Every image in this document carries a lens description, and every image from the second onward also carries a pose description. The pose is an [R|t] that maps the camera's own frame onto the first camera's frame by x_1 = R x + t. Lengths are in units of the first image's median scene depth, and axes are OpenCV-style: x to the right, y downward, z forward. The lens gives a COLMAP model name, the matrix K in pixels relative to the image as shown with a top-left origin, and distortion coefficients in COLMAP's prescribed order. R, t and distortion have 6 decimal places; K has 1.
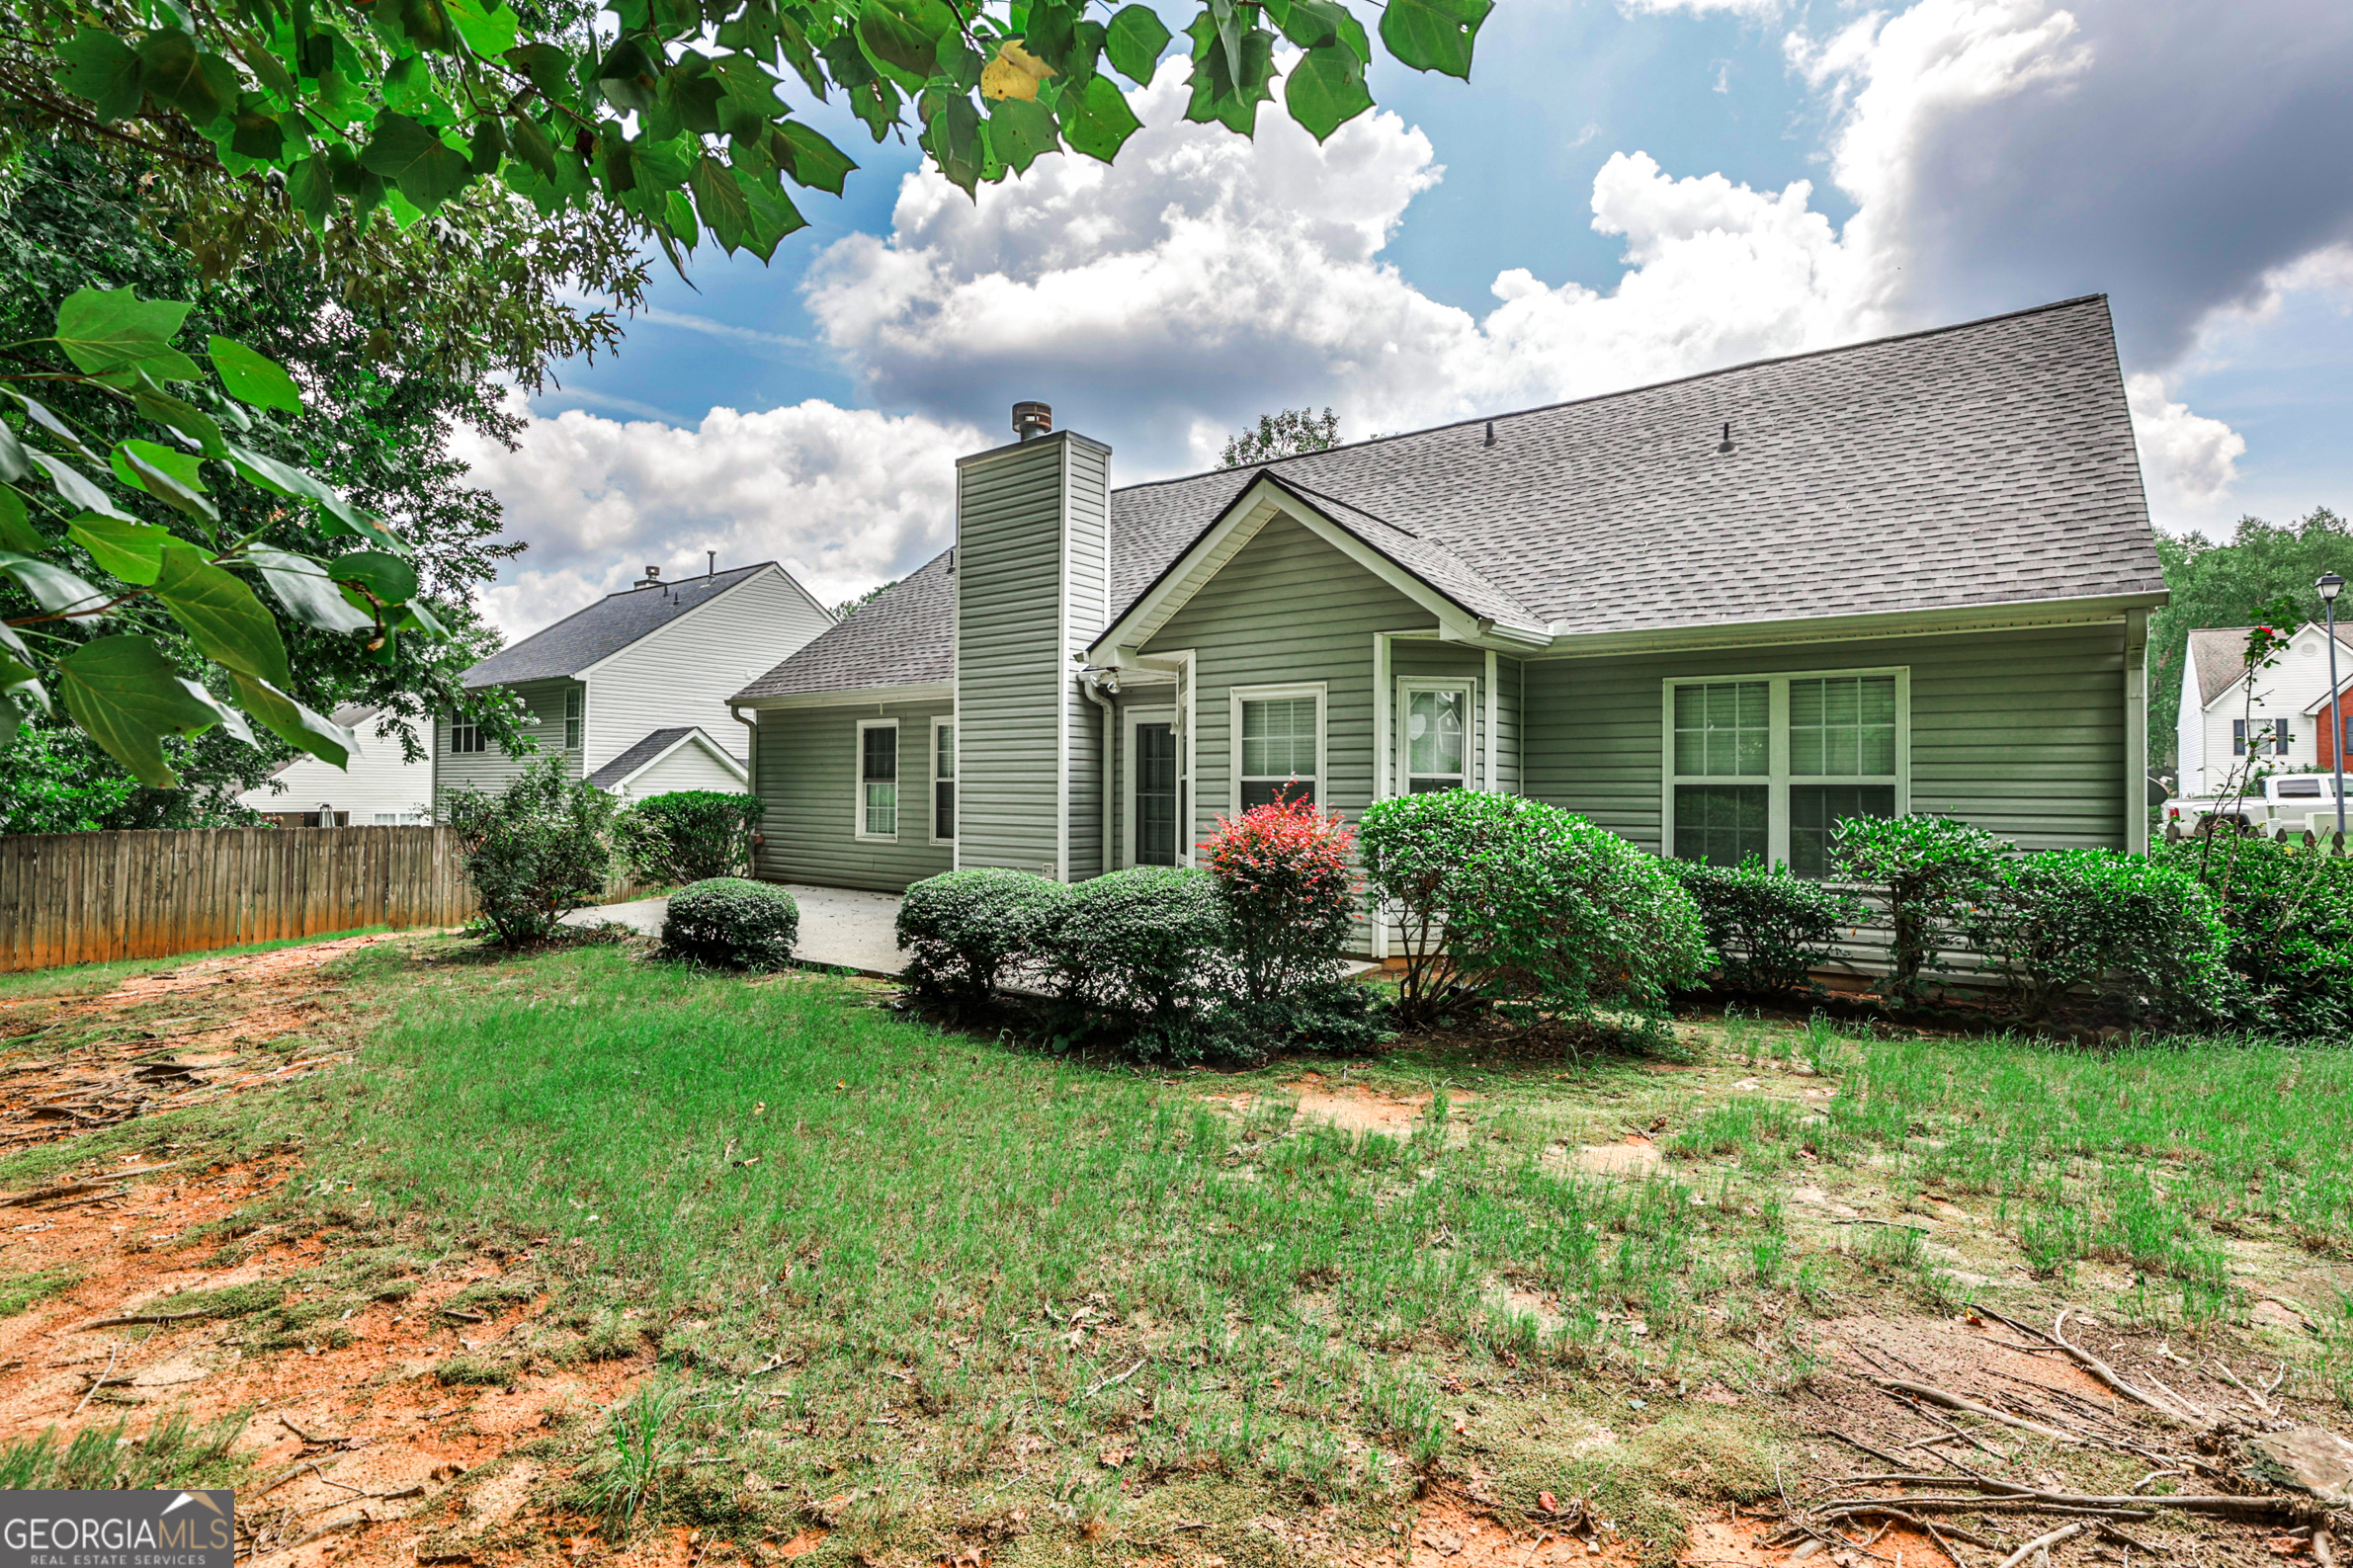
lens RADIAL K [[1147.3, 0, 1176.5], [0, 1147.3, 784.0], [0, 0, 1]] dist [-0.008650, -0.000178]
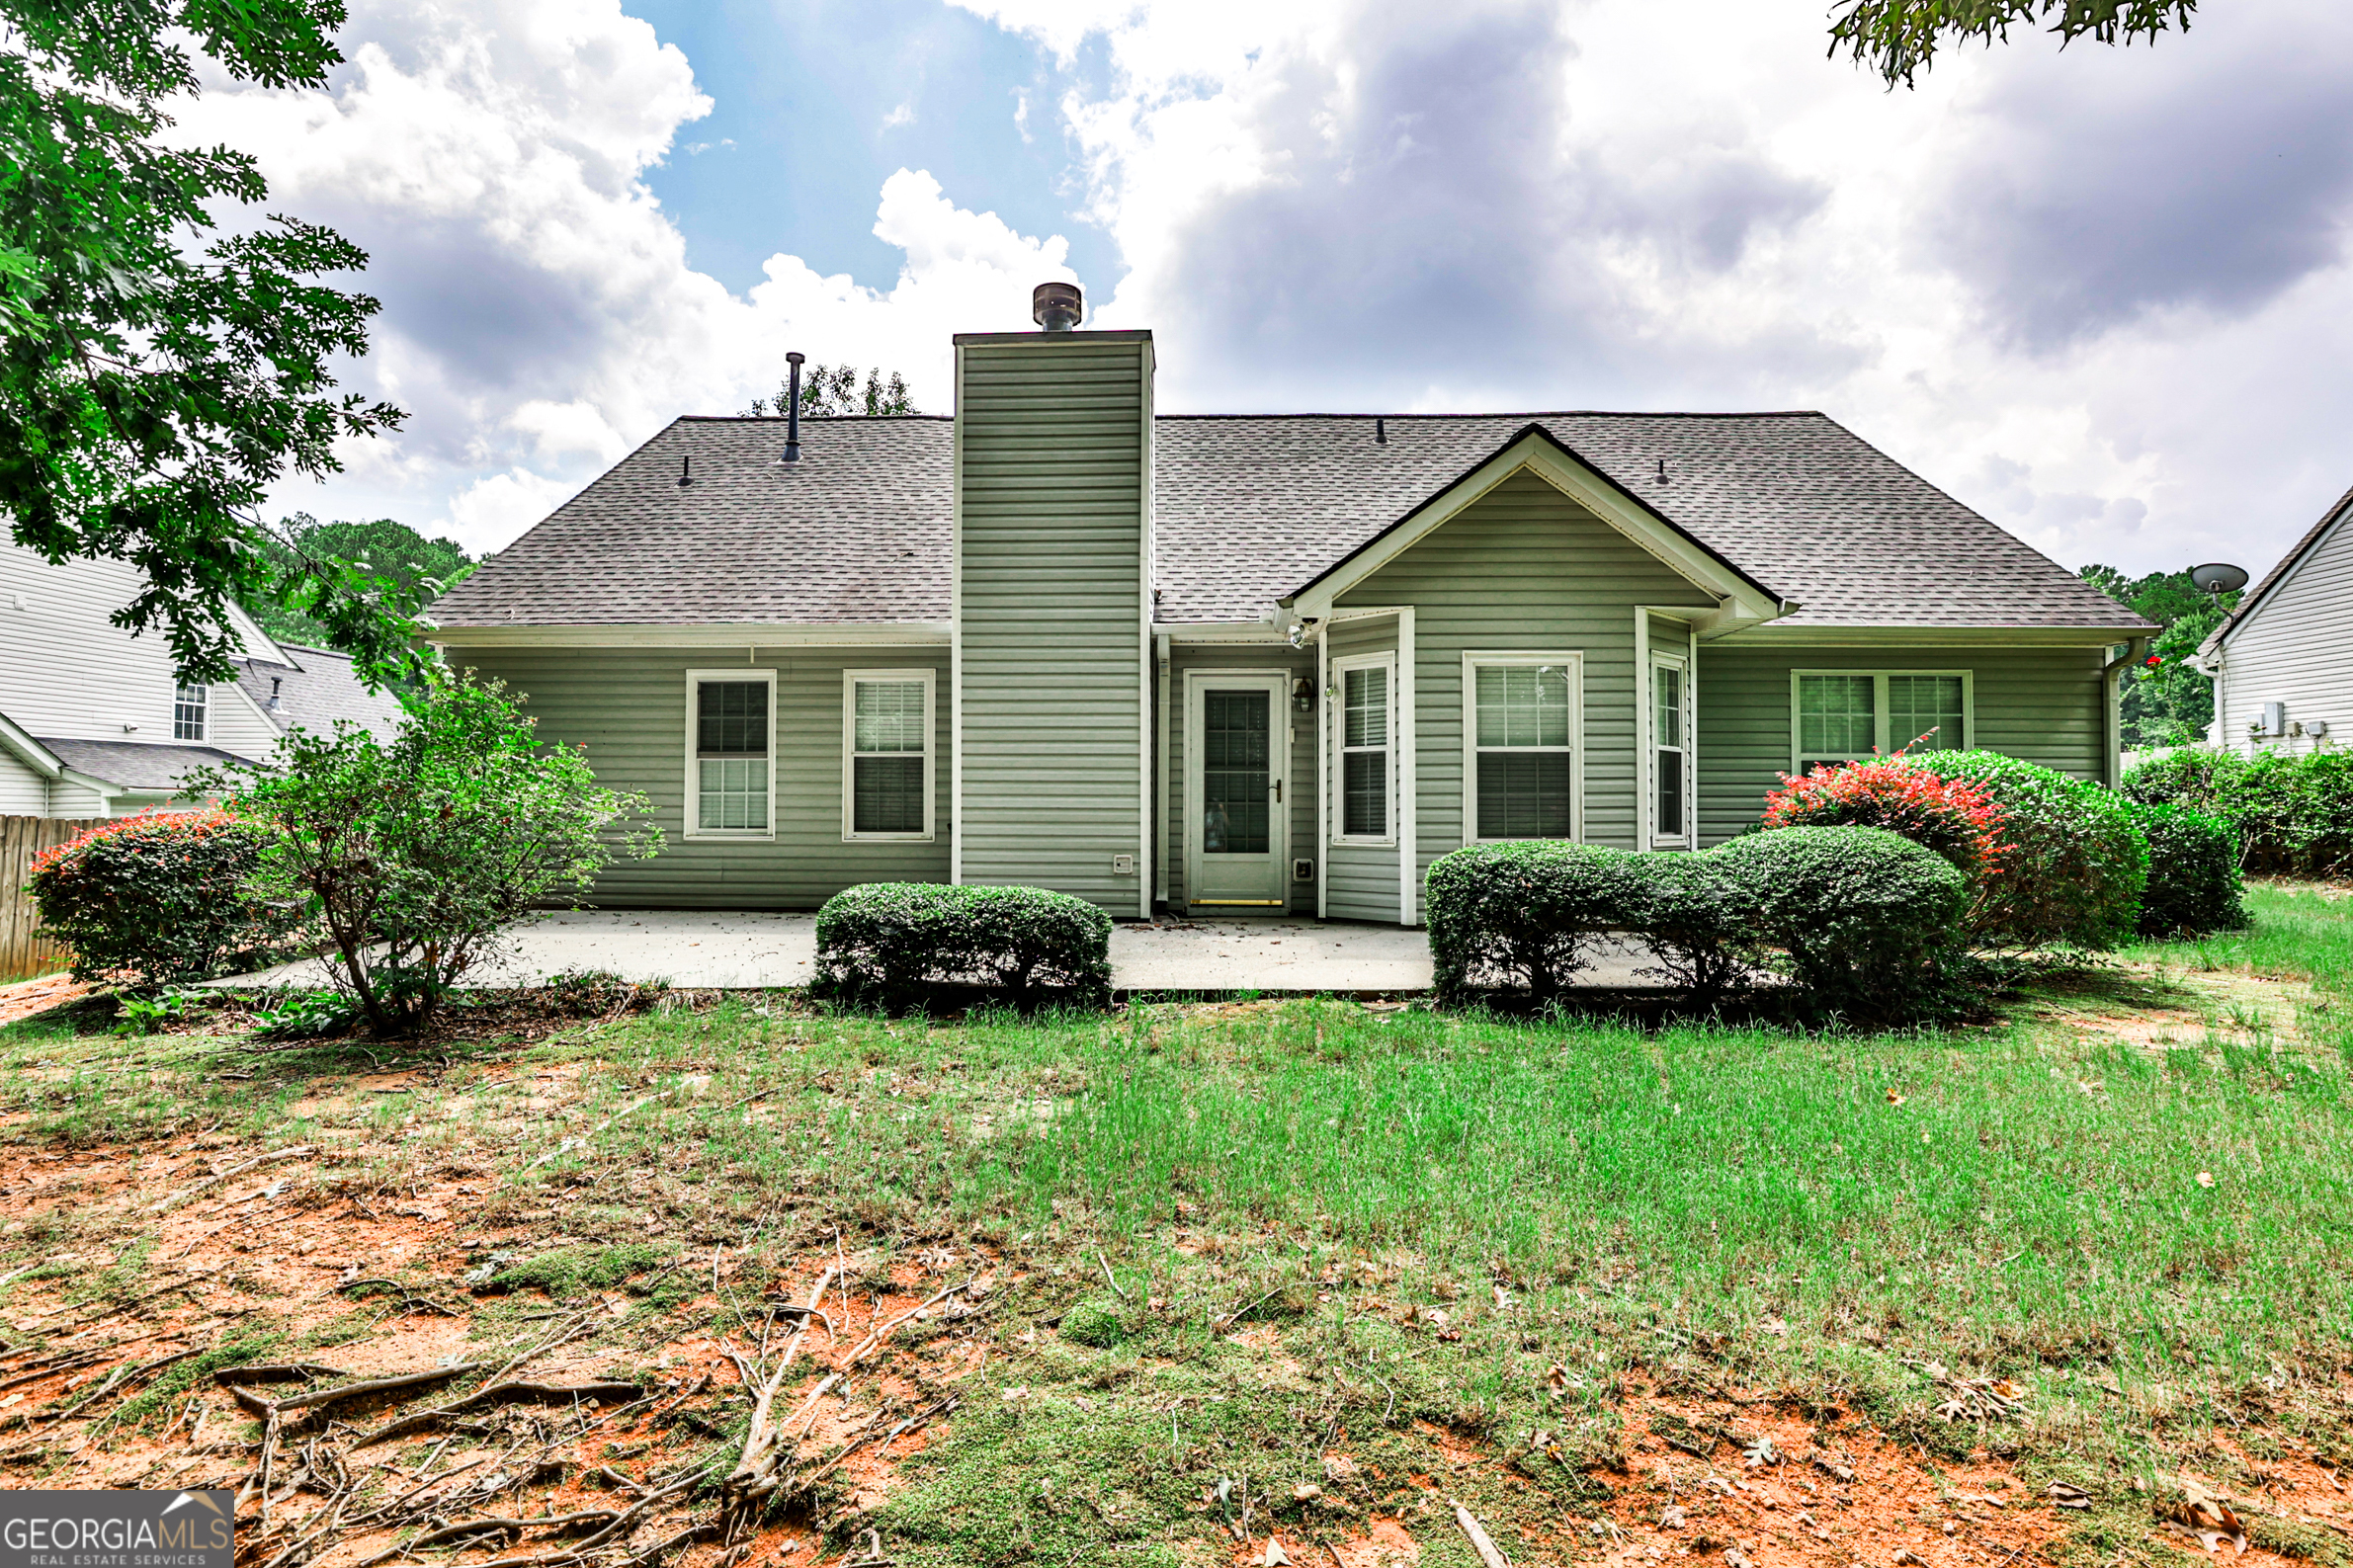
lens RADIAL K [[1147.3, 0, 1176.5], [0, 1147.3, 784.0], [0, 0, 1]] dist [-0.008650, -0.000178]
pose [[0.810101, 0.006617, 0.586253, -0.580778], [-0.001290, 0.999954, -0.009503, 0.027538], [-0.586289, 0.006942, 0.810072, 0.328725]]
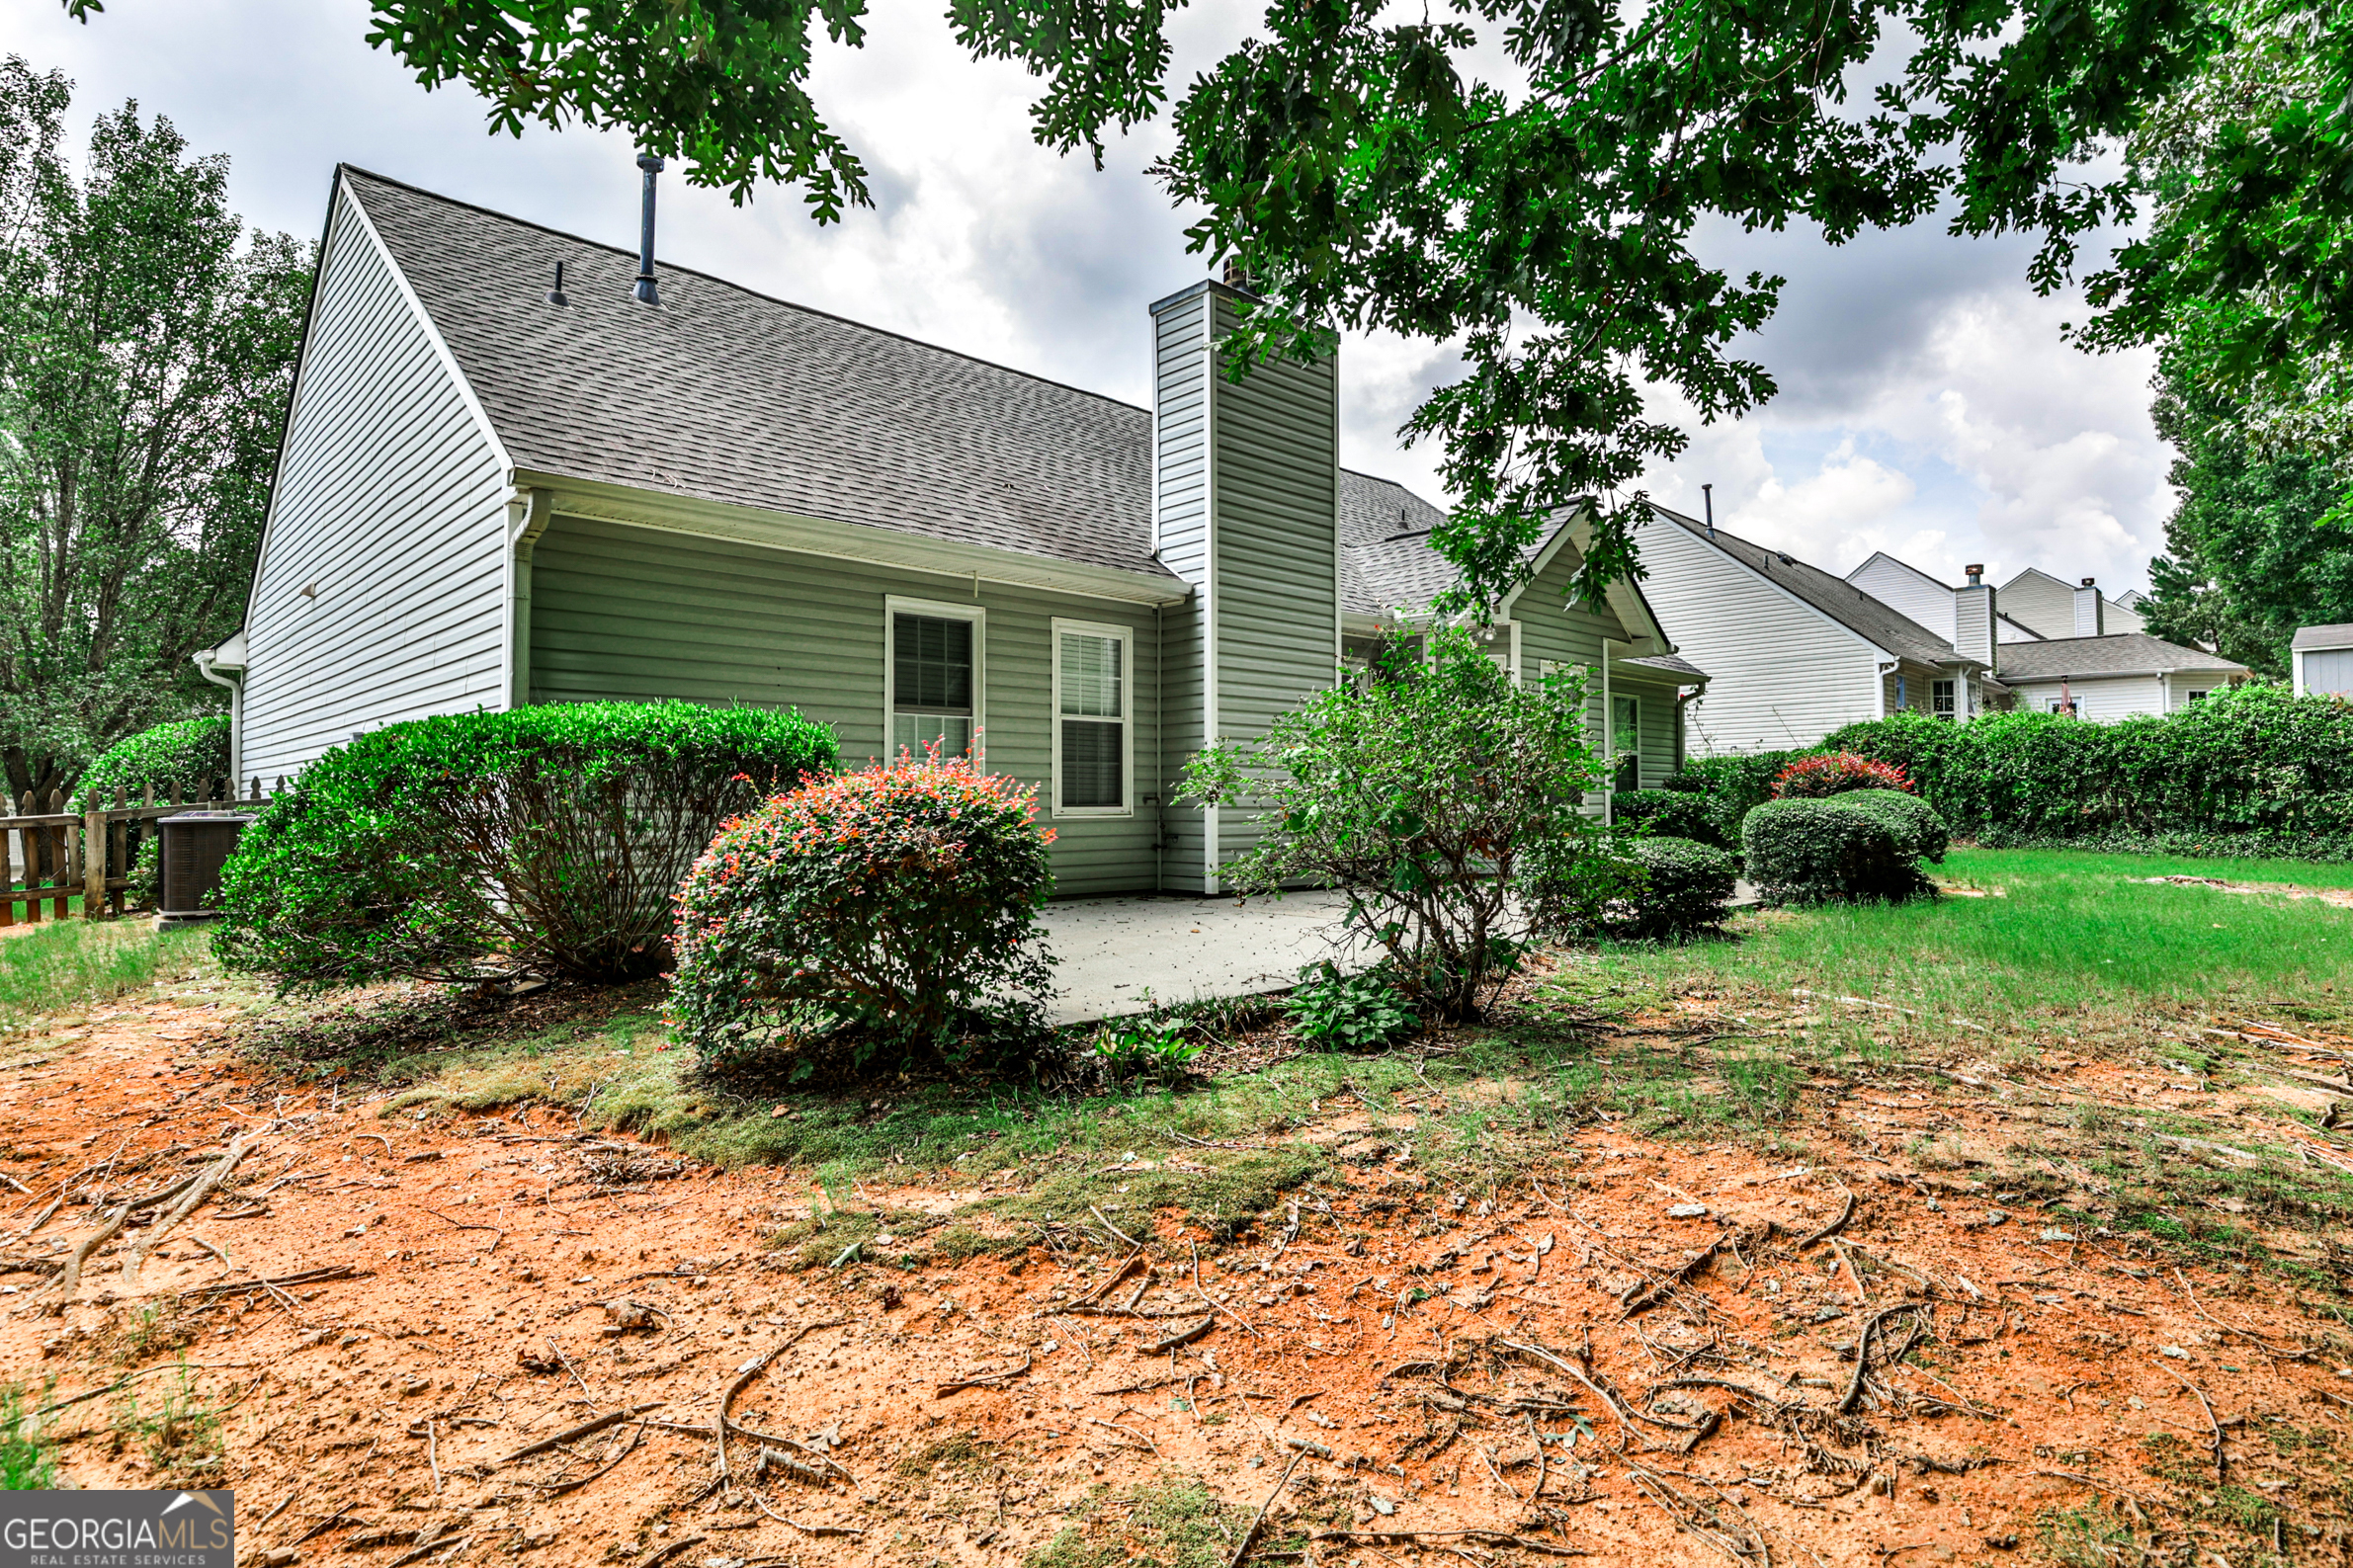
lens RADIAL K [[1229.7, 0, 1176.5], [0, 1229.7, 784.0], [0, 0, 1]] dist [-0.001659, -0.000131]
pose [[0.114230, 0.014051, 0.993355, -1.077107], [0.003272, 0.999889, -0.014519, 0.053555], [-0.993449, 0.004909, 0.114171, 1.041306]]
